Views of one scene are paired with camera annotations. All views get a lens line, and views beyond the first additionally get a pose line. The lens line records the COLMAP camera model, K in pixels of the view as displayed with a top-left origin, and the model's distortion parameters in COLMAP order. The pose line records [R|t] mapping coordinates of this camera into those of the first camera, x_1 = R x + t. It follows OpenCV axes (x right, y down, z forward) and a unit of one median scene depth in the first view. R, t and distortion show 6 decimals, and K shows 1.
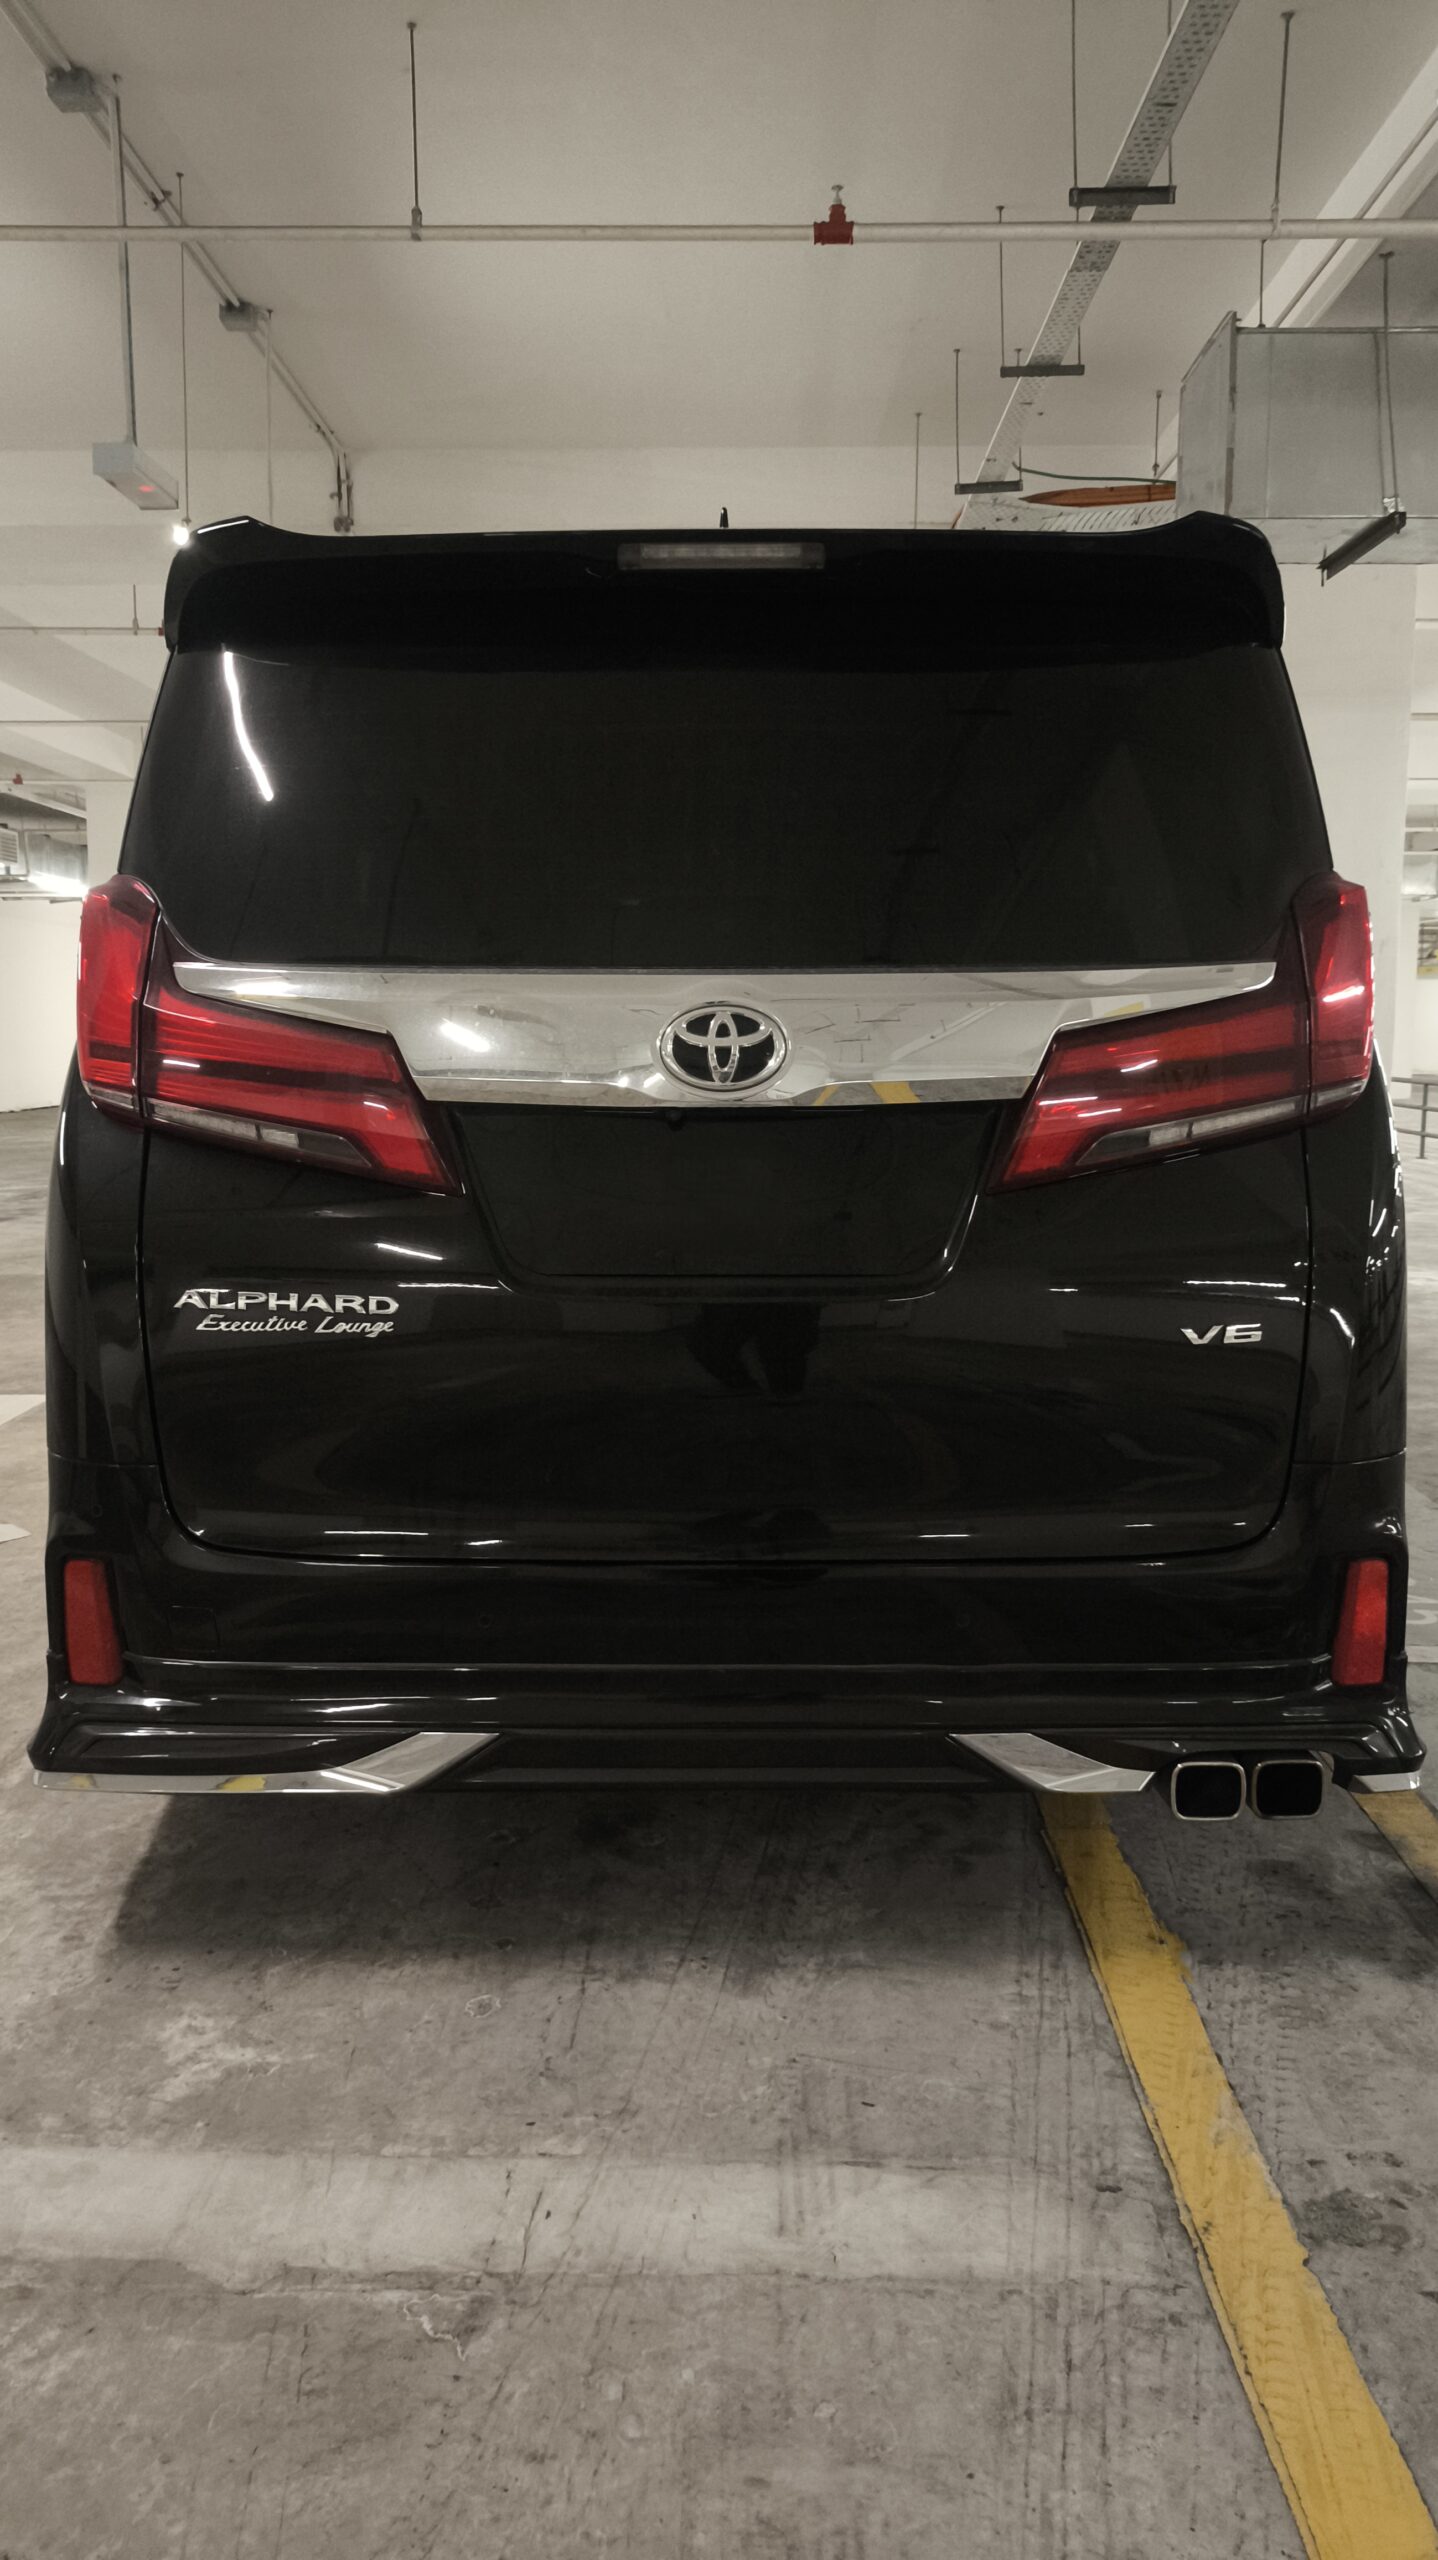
lens RADIAL K [[1907.4, 0, 736.3], [0, 1907.4, 1243.3], [0, 0, 1]] dist [0.041705, -0.070732]
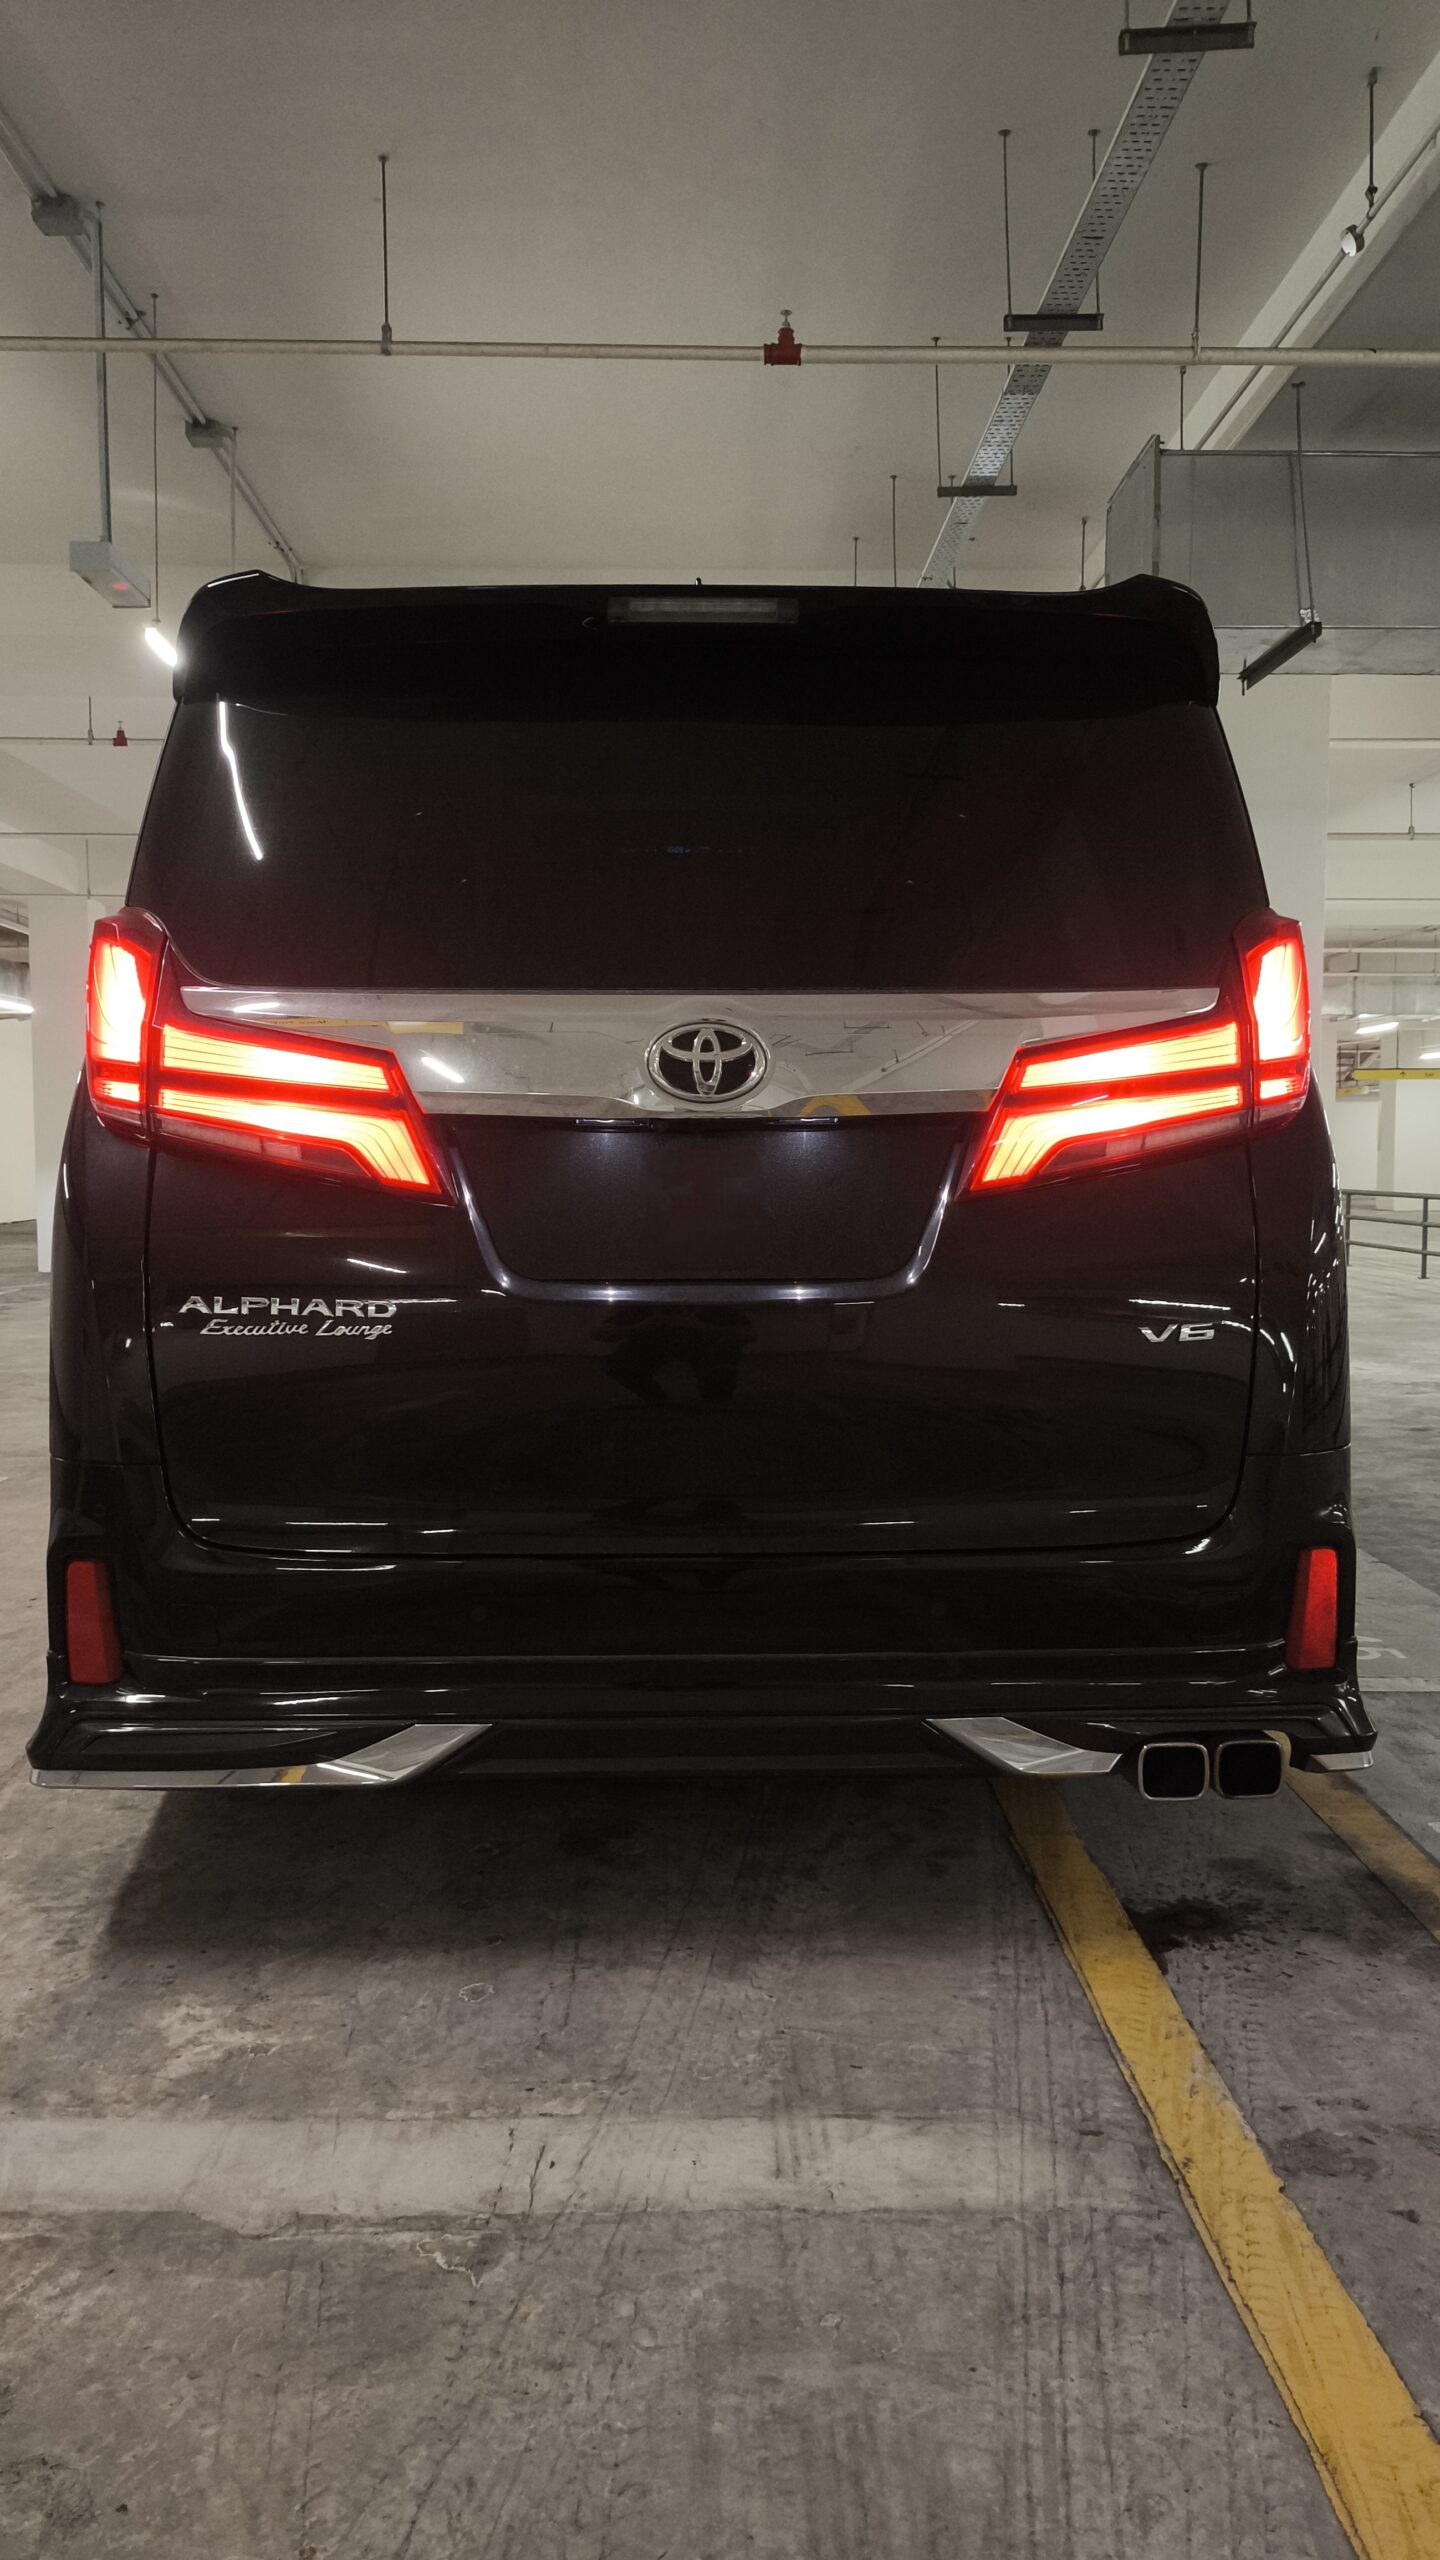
lens RADIAL K [[1907.4, 0, 740.3], [0, 1907.4, 1258.9], [0, 0, 1]] dist [0.041705, -0.070732]
pose [[0.999280, -0.003717, 0.037746, -0.028175], [0.005959, 0.998212, -0.059480, 0.067861], [-0.037457, 0.059662, 0.997516, -0.050137]]
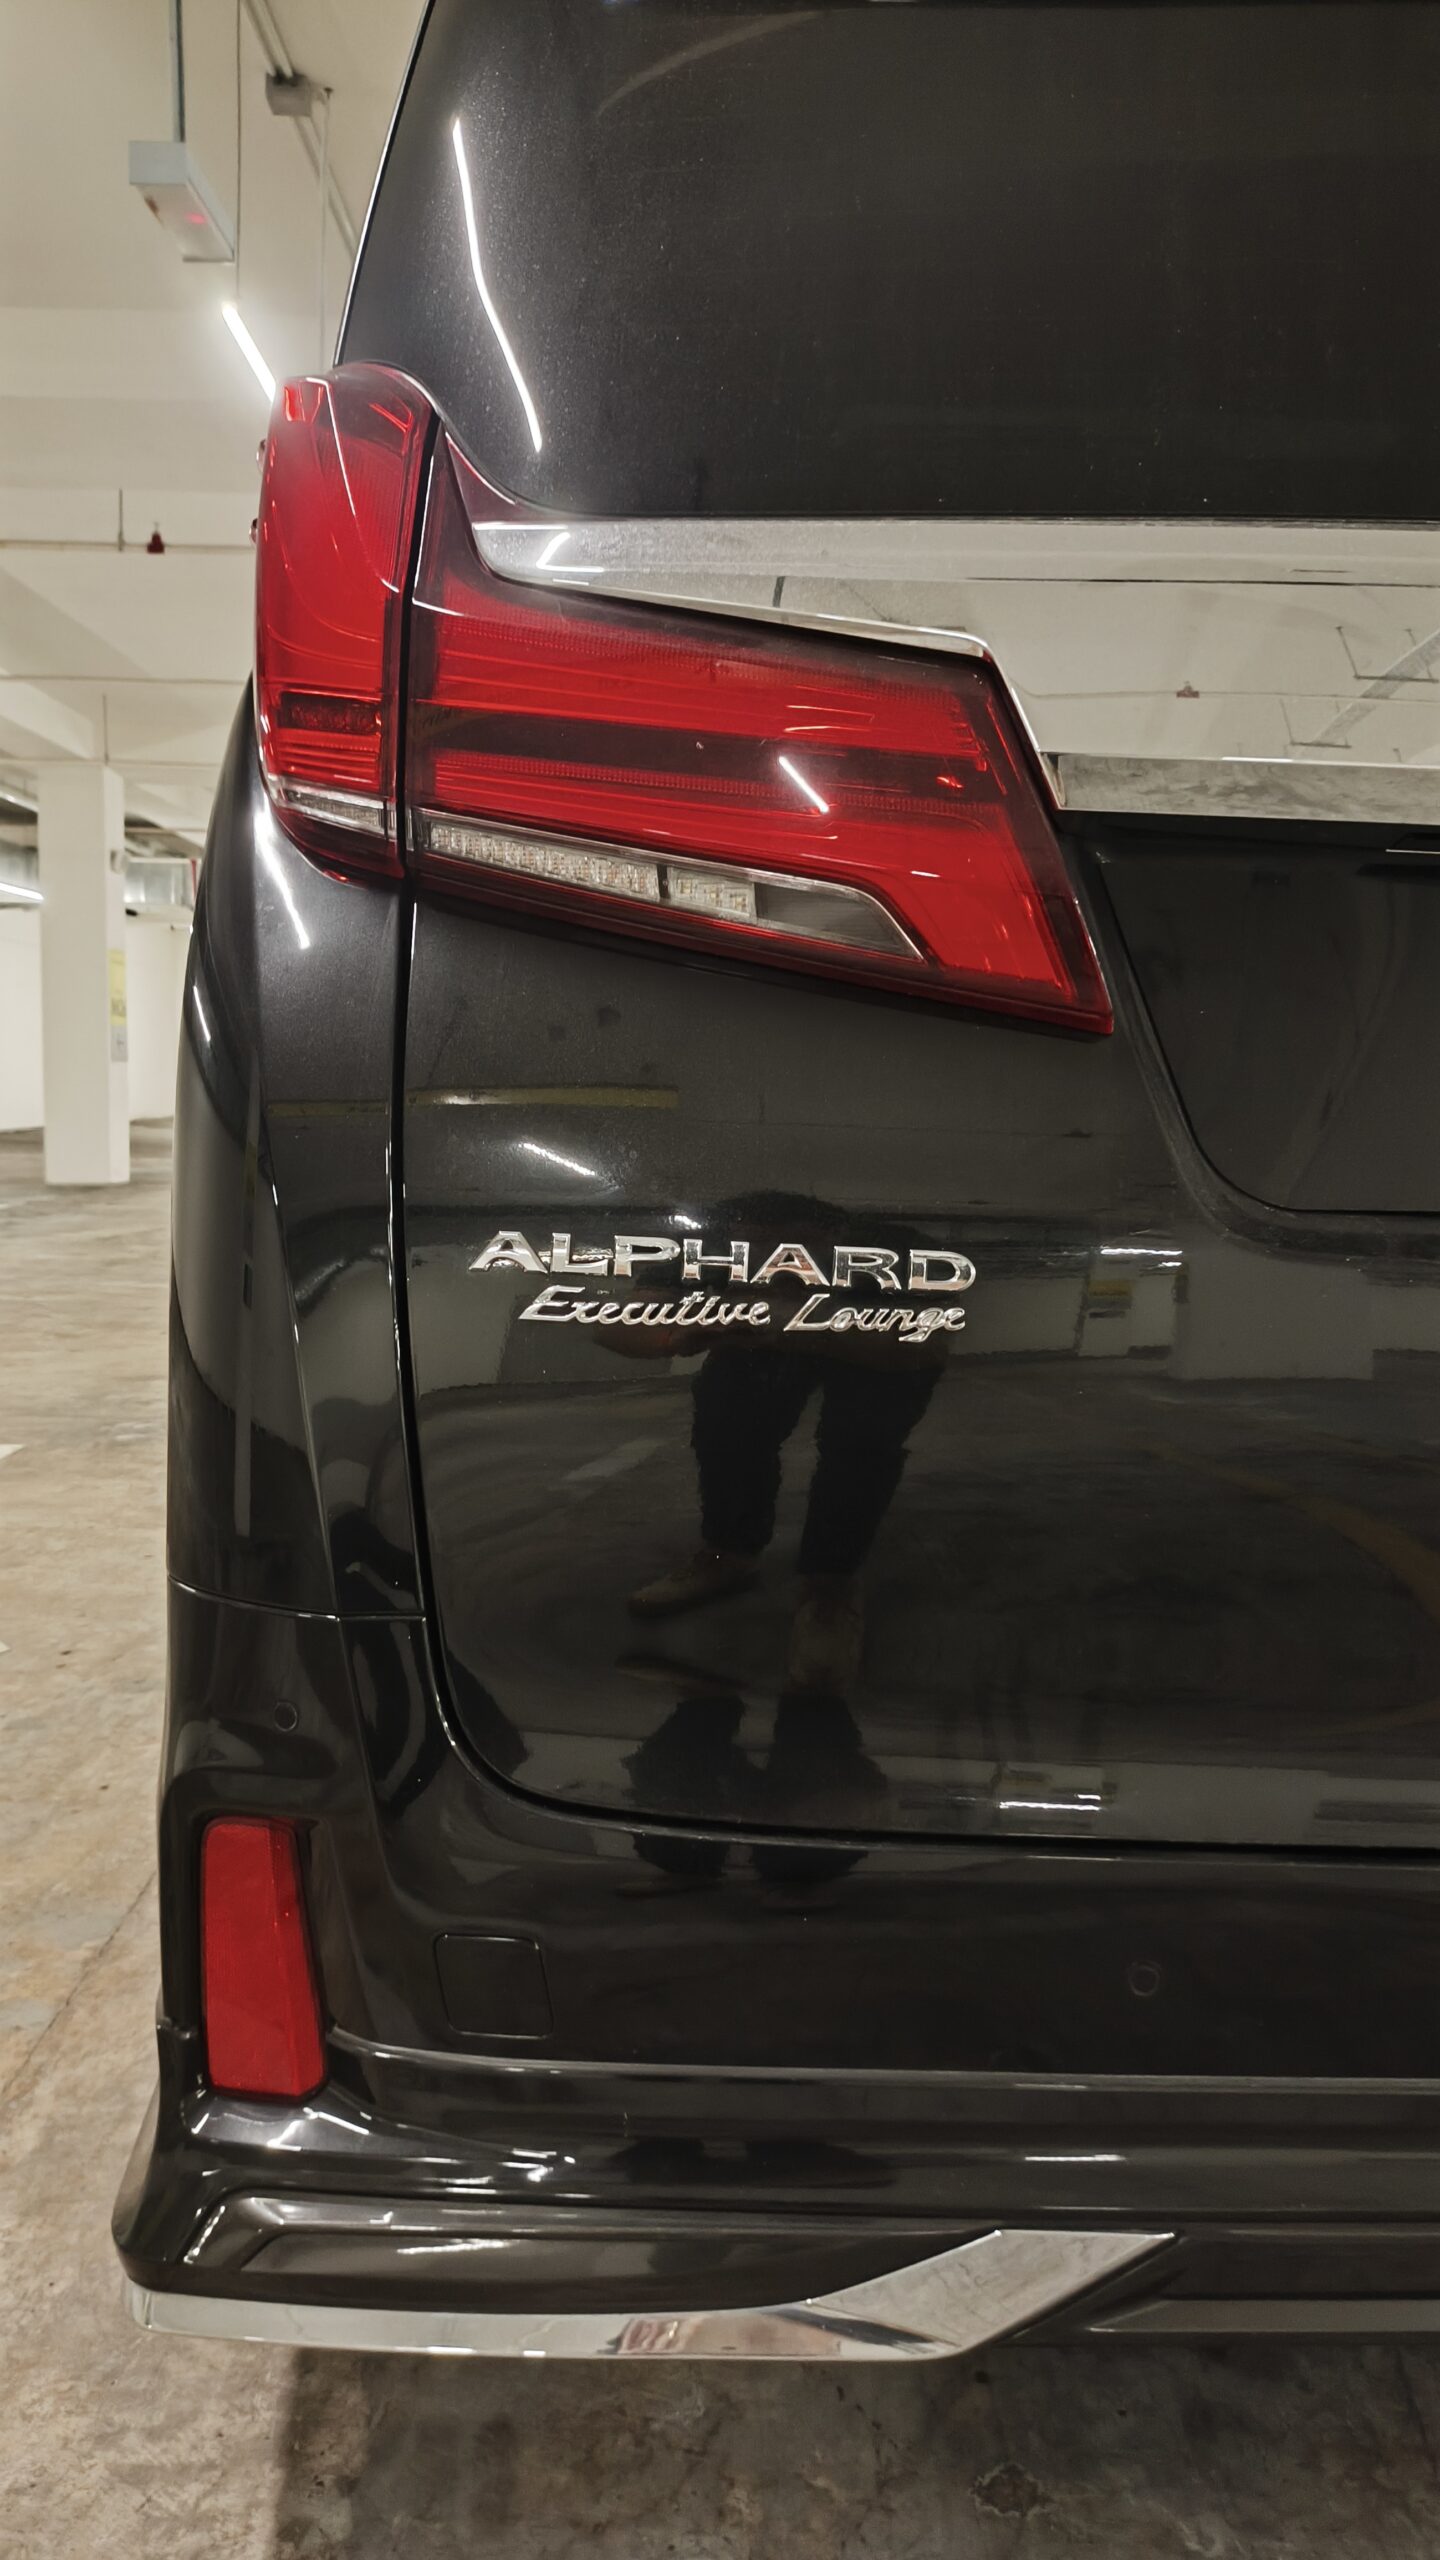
lens RADIAL K [[1907.4, 0, 717.7], [0, 1907.4, 1279.2], [0, 0, 1]] dist [0.041705, -0.070732]
pose [[0.999420, 0.019288, 0.028064, -0.248476], [-0.018924, 0.999734, -0.013170, 0.040921], [-0.028310, 0.012632, 0.999519, 0.549469]]
